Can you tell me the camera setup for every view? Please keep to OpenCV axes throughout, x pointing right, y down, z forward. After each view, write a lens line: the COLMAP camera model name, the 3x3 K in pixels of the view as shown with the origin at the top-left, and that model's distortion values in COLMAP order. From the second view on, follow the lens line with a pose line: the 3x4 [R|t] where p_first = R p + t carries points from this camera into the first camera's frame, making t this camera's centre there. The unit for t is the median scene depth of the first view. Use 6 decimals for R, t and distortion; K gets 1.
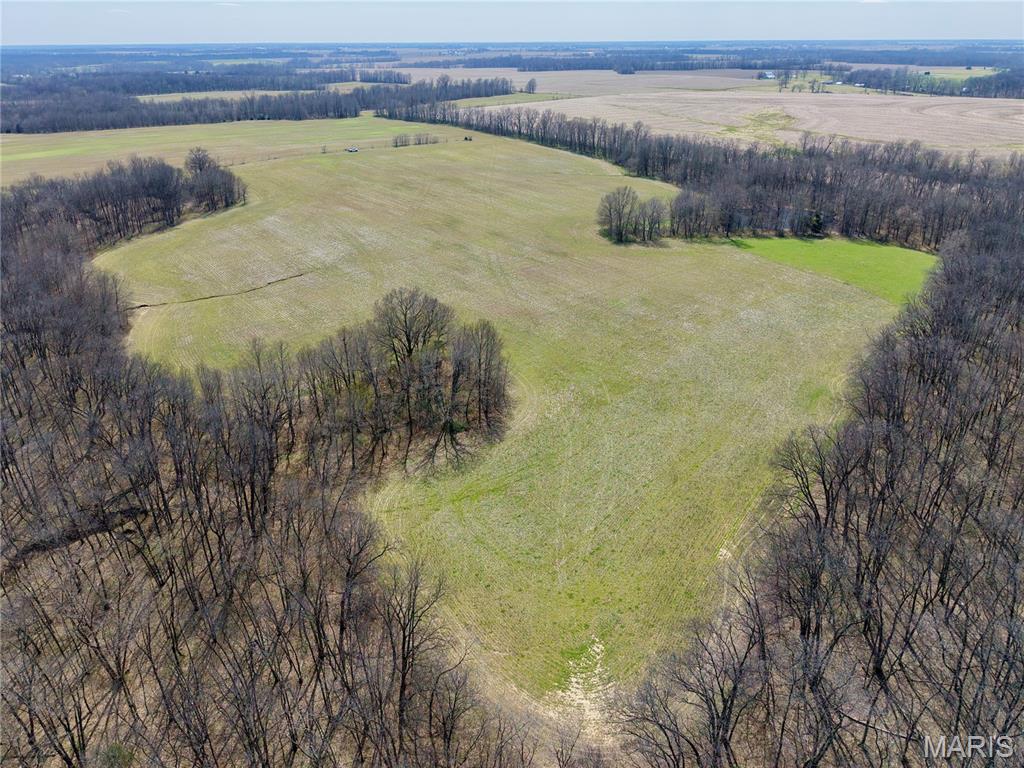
lens RADIAL K [[690.3, 0, 512.0], [0, 690.3, 384.0], [0, 0, 1]] dist [0.034760, -0.037485]
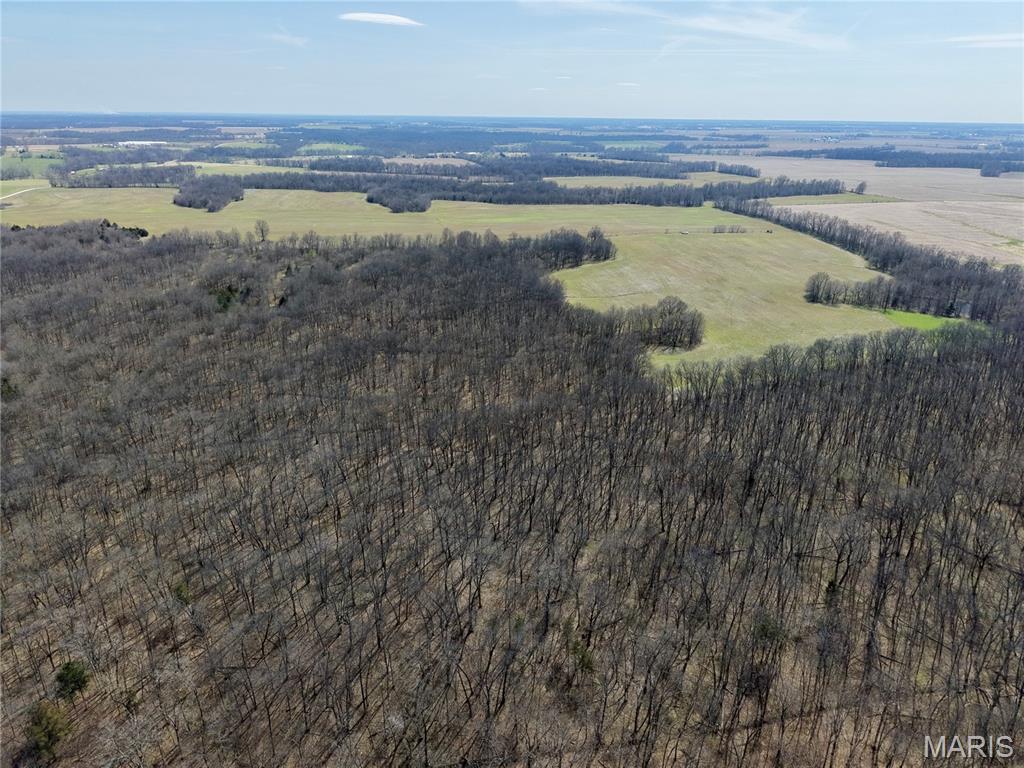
lens RADIAL K [[690.3, 0, 512.0], [0, 690.3, 384.0], [0, 0, 1]] dist [0.034760, -0.037485]
pose [[0.879949, 0.187696, -0.436416, 0.196493], [-0.226461, 0.973278, -0.038021, 0.159816], [0.417618, 0.132288, 0.898941, -0.589446]]
